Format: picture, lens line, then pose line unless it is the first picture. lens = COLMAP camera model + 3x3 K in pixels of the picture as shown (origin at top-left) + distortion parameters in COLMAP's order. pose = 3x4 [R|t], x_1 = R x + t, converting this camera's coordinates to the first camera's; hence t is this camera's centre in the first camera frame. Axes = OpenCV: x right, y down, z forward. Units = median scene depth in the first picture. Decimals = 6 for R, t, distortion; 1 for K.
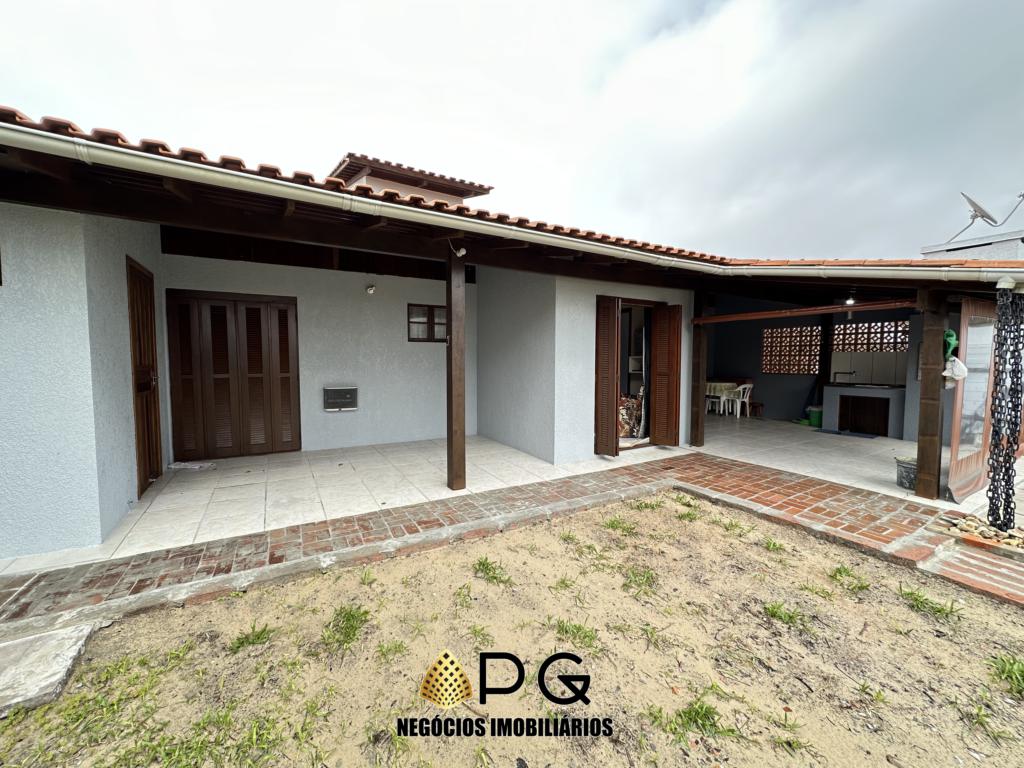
lens RADIAL K [[409.1, 0, 517.7], [0, 409.1, 386.3], [0, 0, 1]] dist [-0.008600, 0.000405]
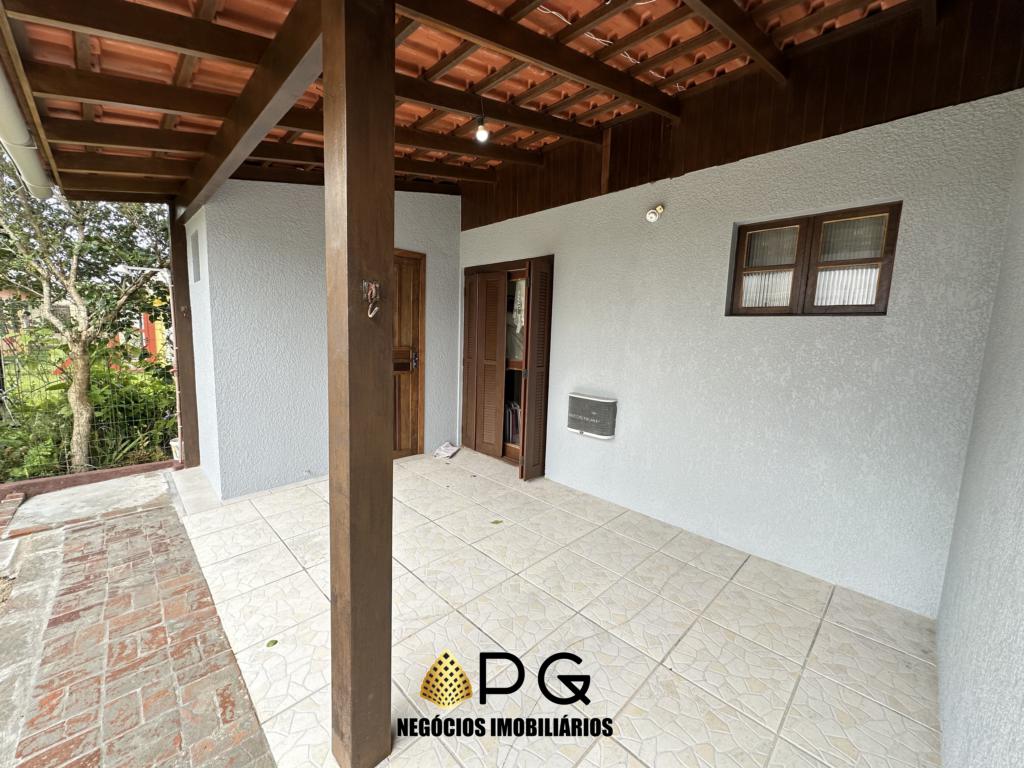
lens RADIAL K [[409.1, 0, 517.7], [0, 409.1, 386.3], [0, 0, 1]] dist [-0.008600, 0.000405]
pose [[0.240607, 0.128889, -0.962027, 0.135047], [-0.099992, 0.989162, 0.107516, -0.079006], [0.965458, 0.070326, 0.250888, 0.898782]]
